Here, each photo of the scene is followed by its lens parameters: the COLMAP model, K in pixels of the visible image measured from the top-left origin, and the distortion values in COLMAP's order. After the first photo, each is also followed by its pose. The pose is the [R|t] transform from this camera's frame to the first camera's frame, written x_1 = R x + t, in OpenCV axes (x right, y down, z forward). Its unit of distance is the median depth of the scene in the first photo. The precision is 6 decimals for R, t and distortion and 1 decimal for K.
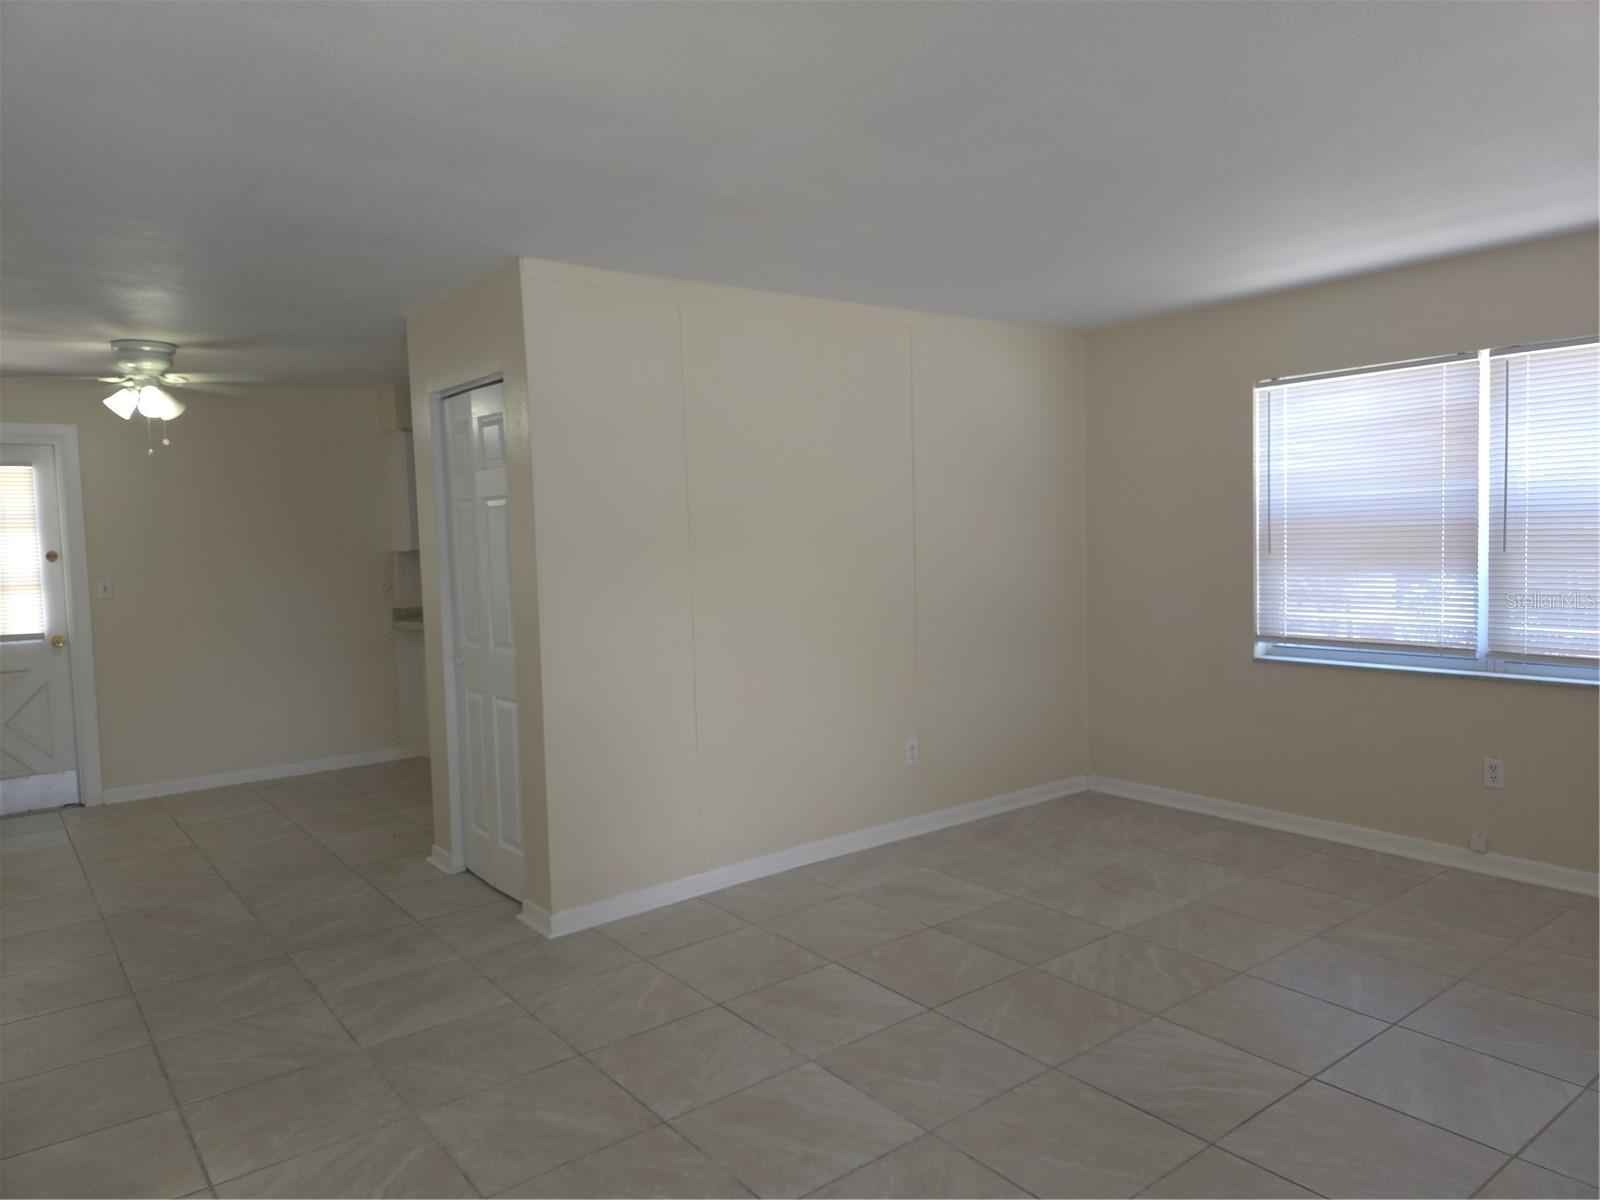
lens RADIAL K [[1061.0, 0, 802.6], [0, 1061.0, 589.6], [0, 0, 1]] dist [0.048244, -0.011167]
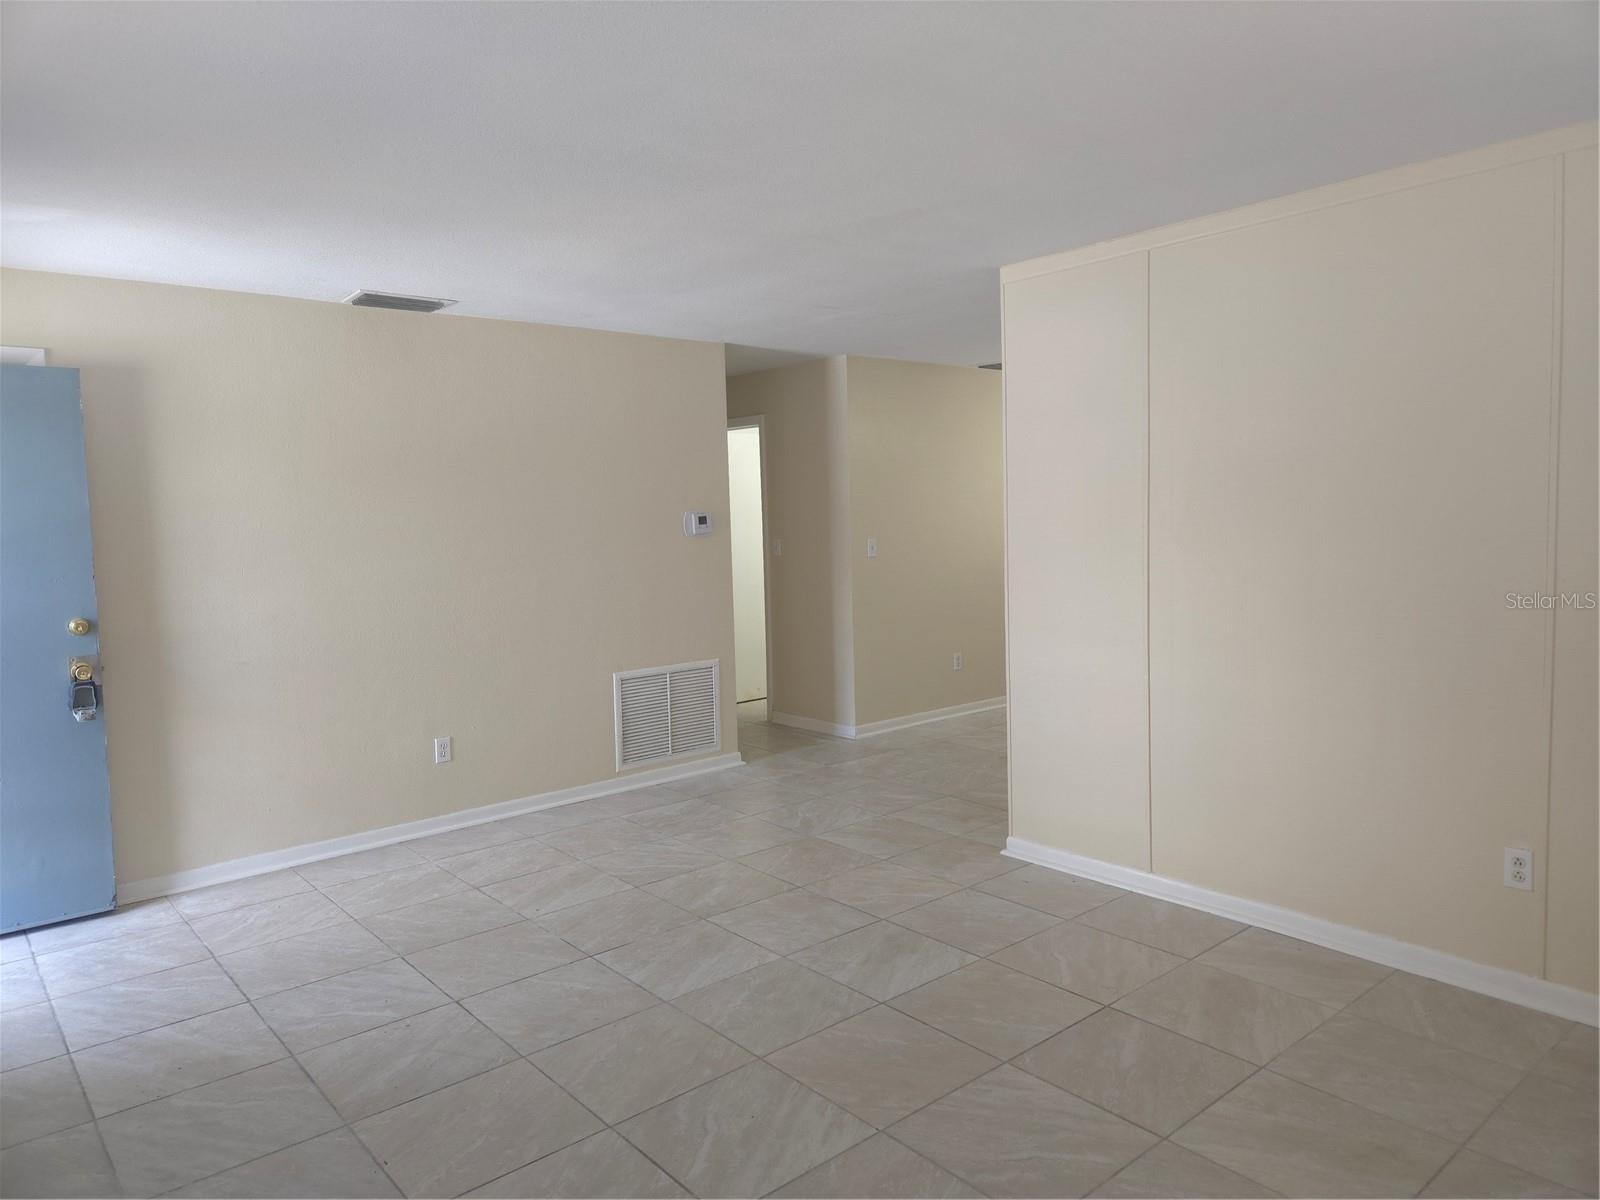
lens RADIAL K [[1061.0, 0, 804.8], [0, 1061.0, 600.0], [0, 0, 1]] dist [0.048244, -0.011167]
pose [[0.060157, 0.114859, -0.991559, 0.898204], [-0.039631, 0.992849, 0.112604, -0.068538], [0.997402, 0.032523, 0.064279, 0.739355]]
